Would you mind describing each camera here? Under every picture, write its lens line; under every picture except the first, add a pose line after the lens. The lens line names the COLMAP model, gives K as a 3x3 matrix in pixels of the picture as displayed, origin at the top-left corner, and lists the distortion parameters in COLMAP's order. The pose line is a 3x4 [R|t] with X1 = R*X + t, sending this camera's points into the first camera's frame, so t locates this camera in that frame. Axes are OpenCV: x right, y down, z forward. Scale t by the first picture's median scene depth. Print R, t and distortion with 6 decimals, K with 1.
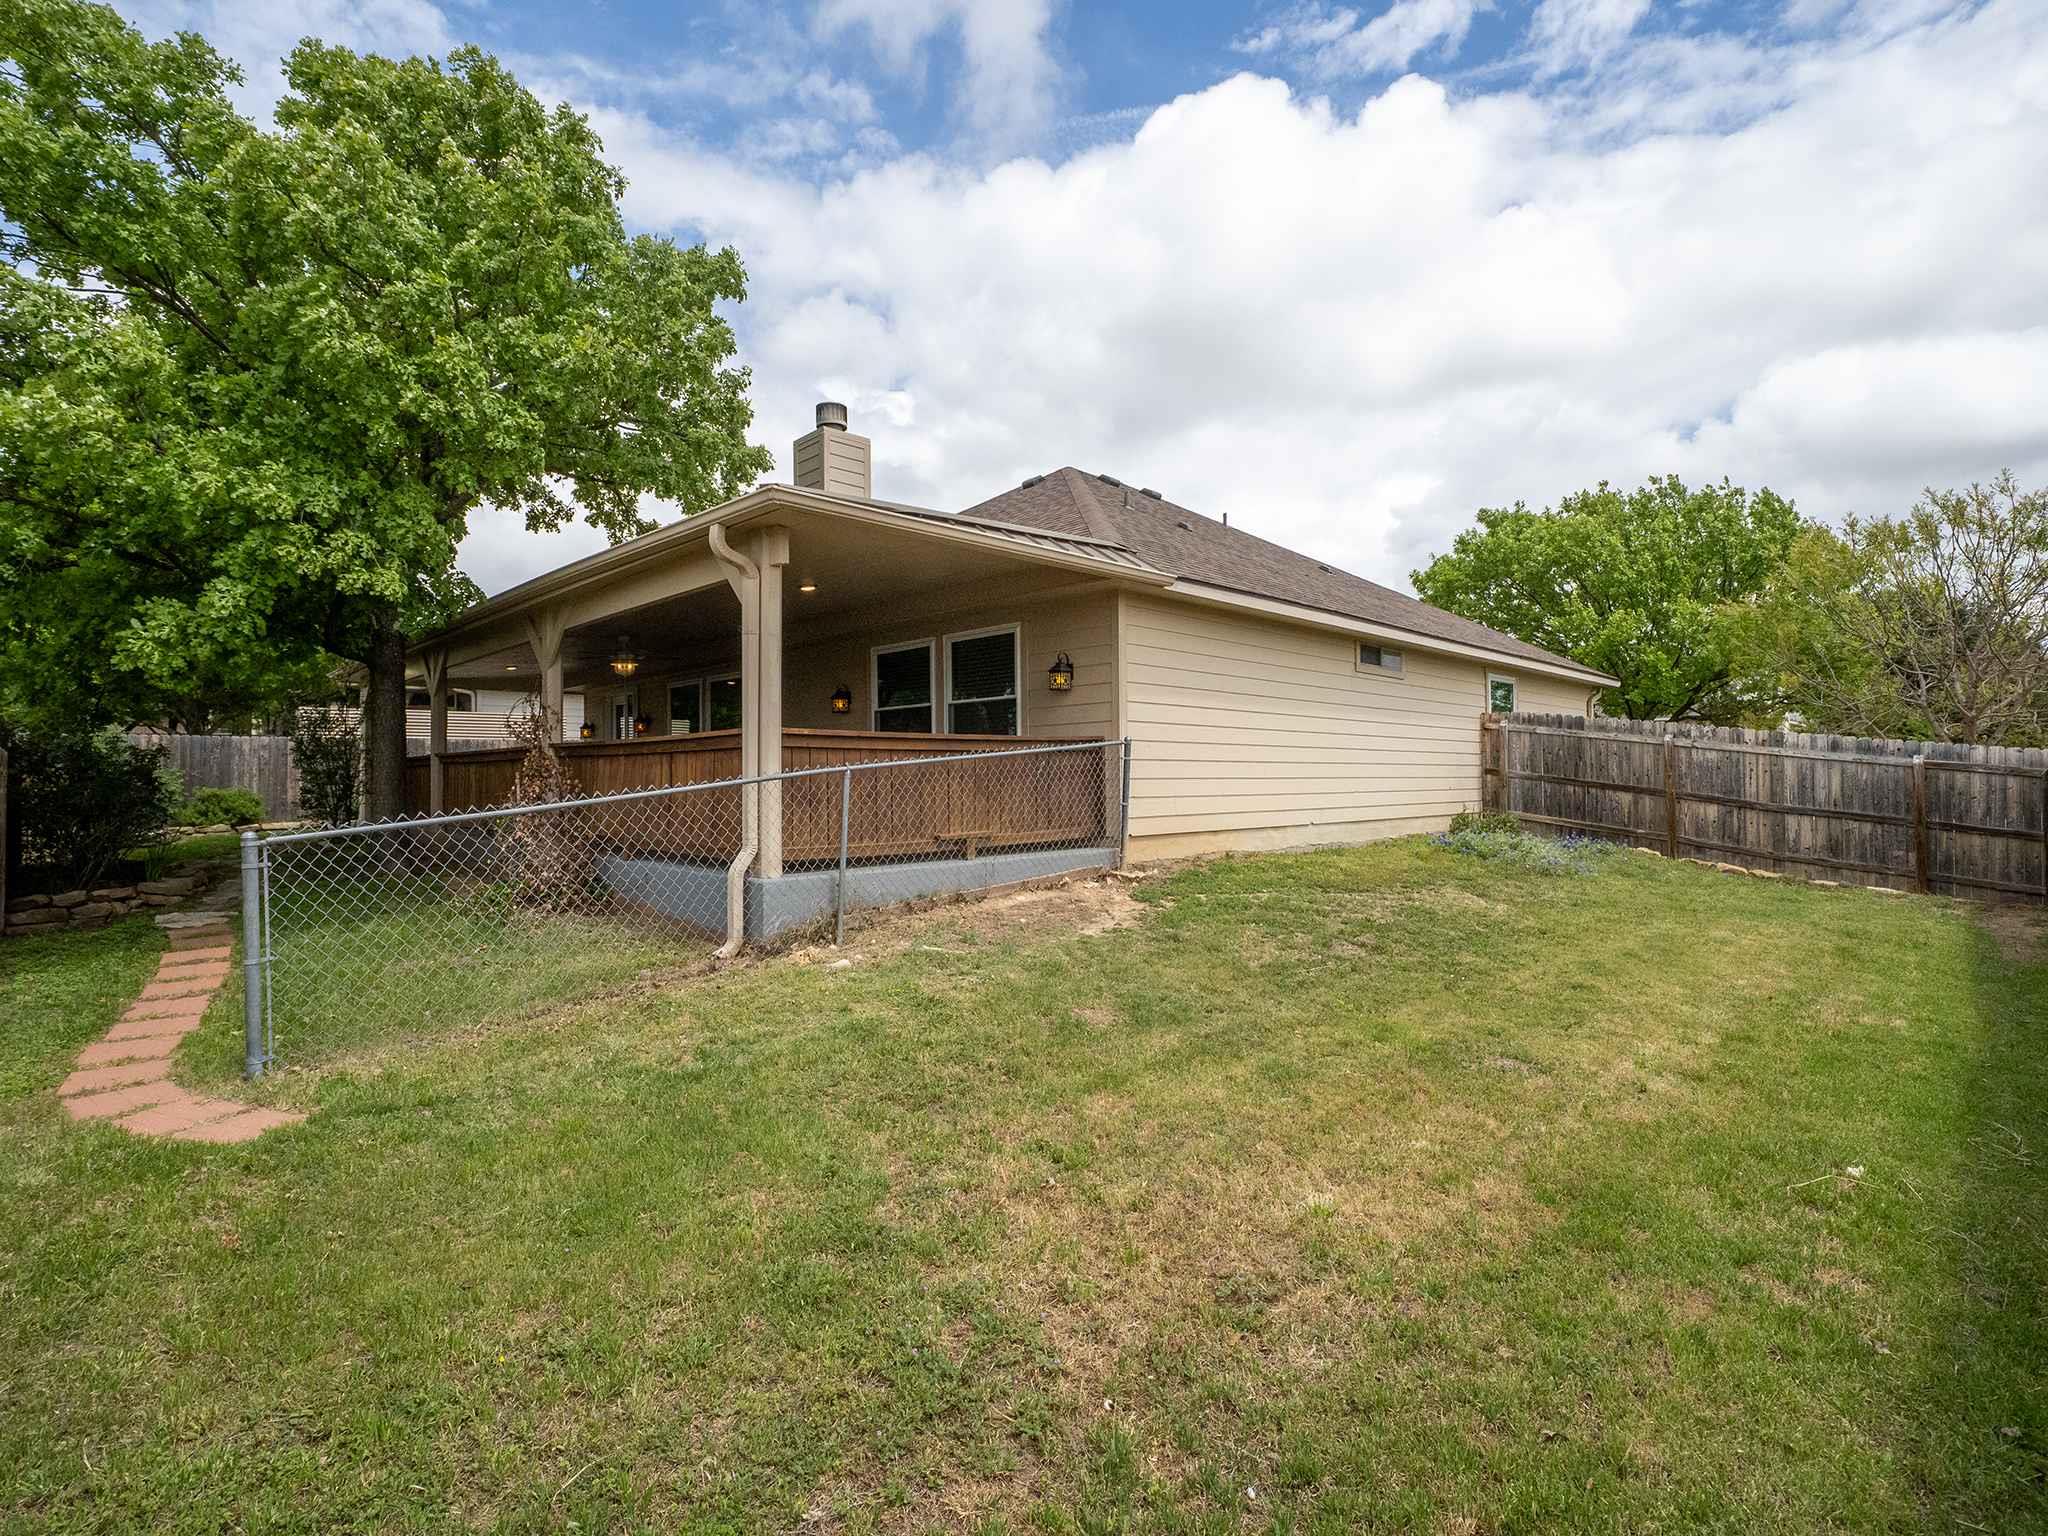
lens RADIAL K [[1008.8, 0, 1016.3], [0, 1008.8, 759.1], [0, 0, 1]] dist [-0.005342, -0.000517]
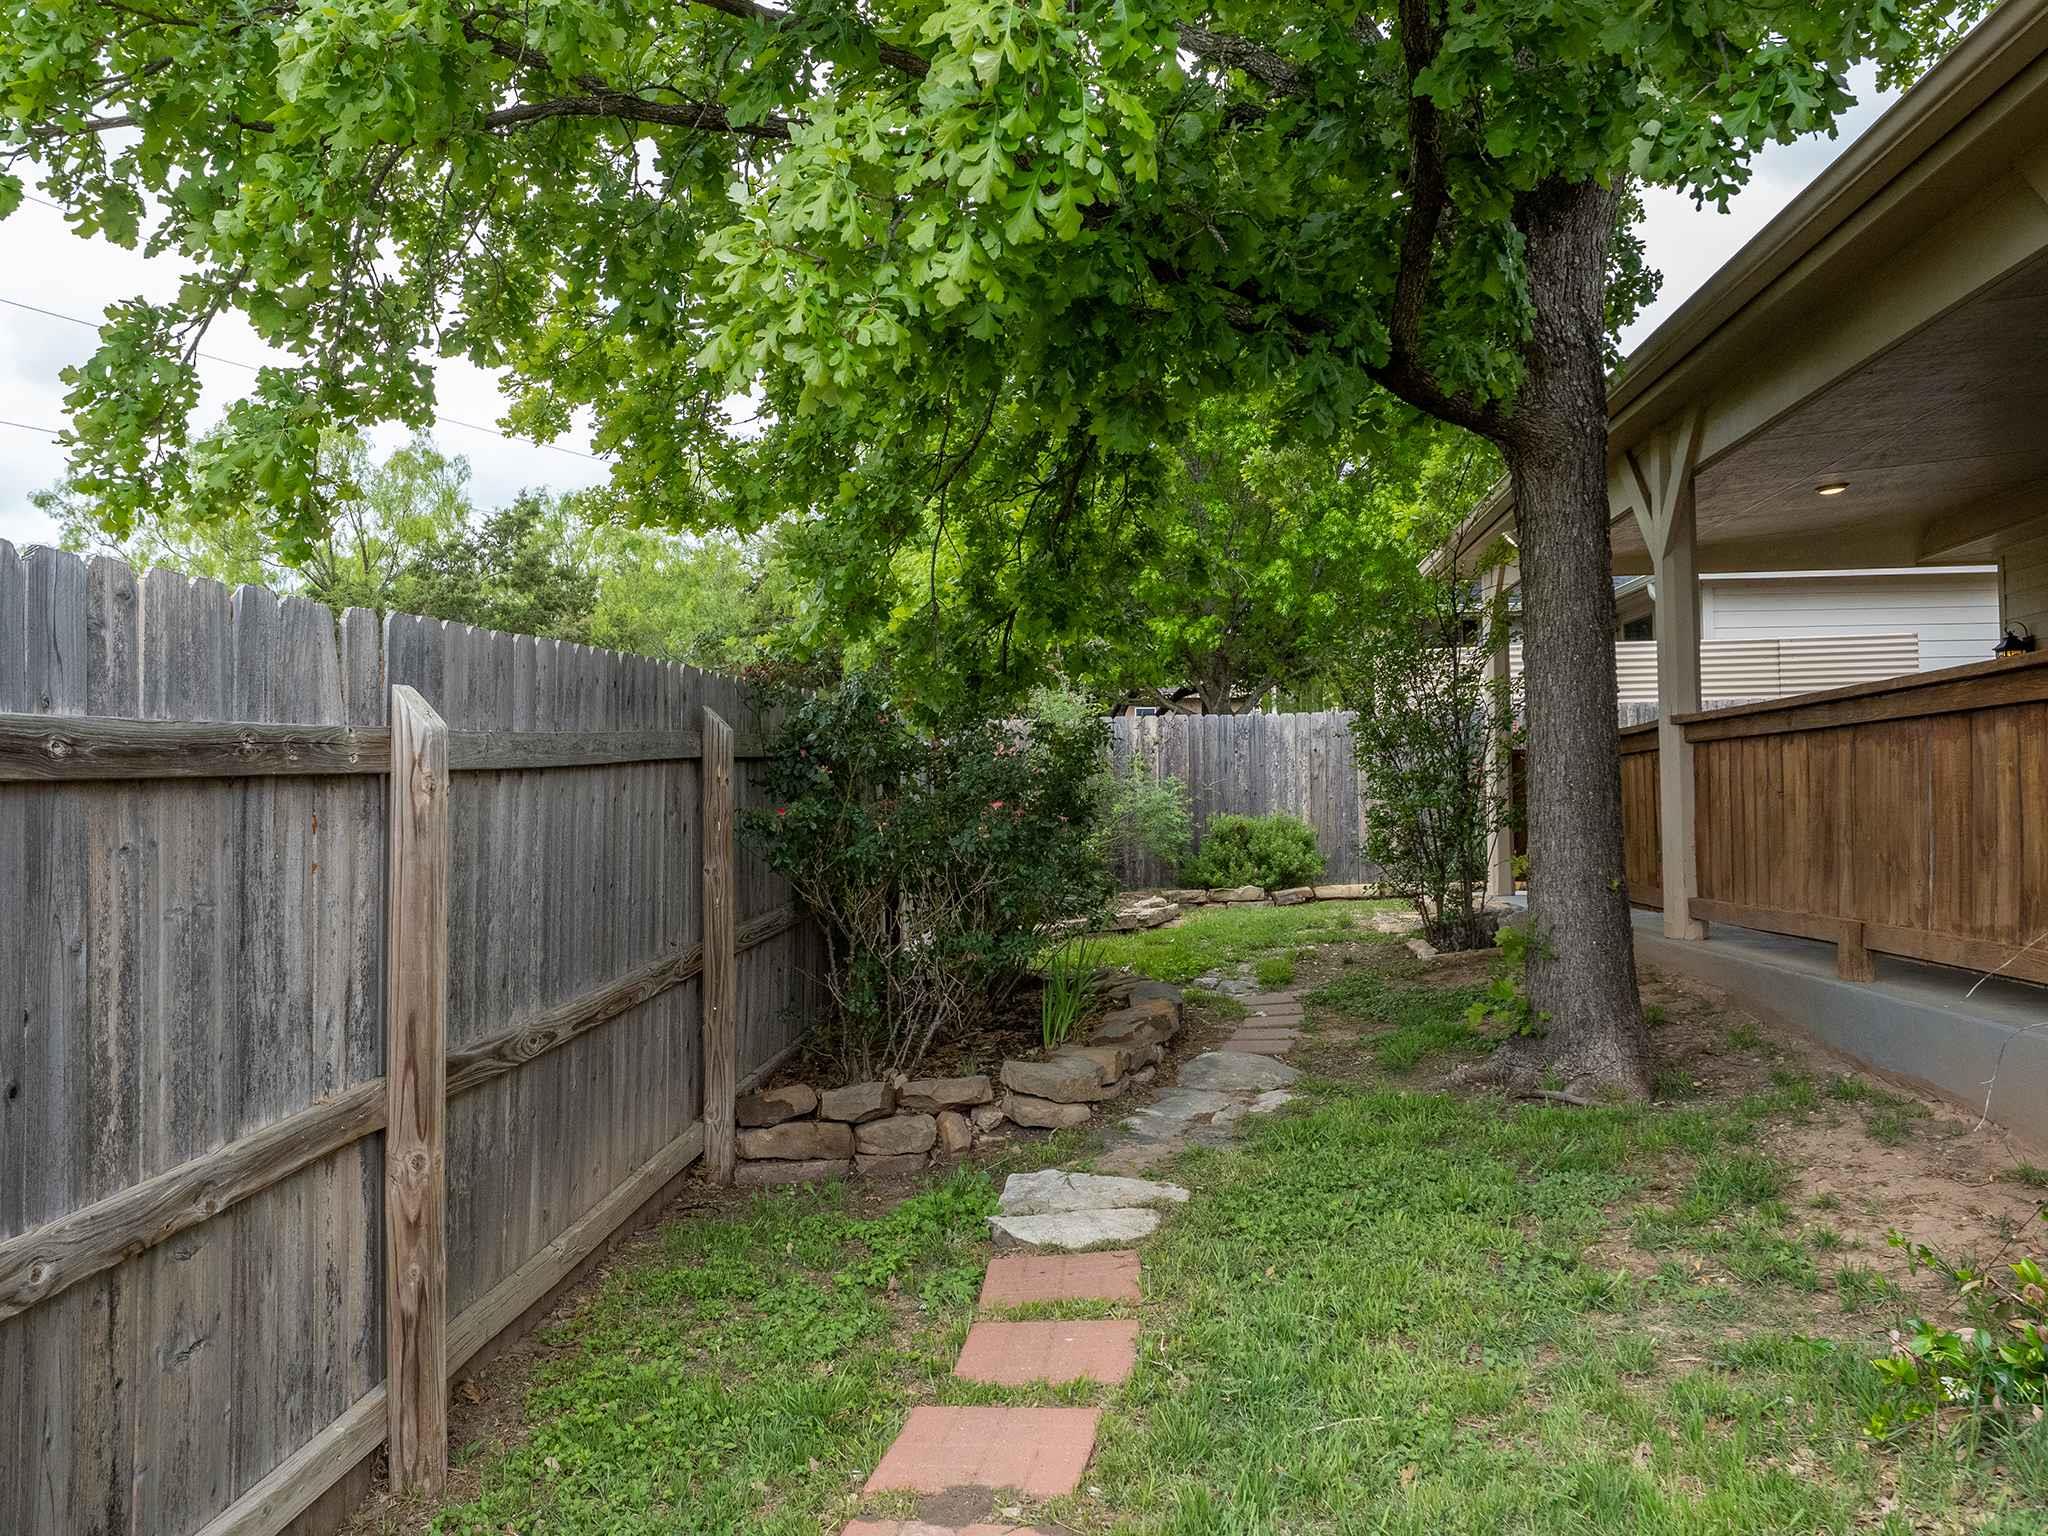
lens RADIAL K [[1730.4, 0, 1014.9], [0, 1730.4, 761.2], [0, 0, 1]] dist [-0.002515, 0.000386]
pose [[0.667925, -0.026676, -0.743750, -0.274196], [0.026300, 0.999579, -0.012233, 0.011915], [0.743764, -0.011390, 0.668346, 0.411482]]
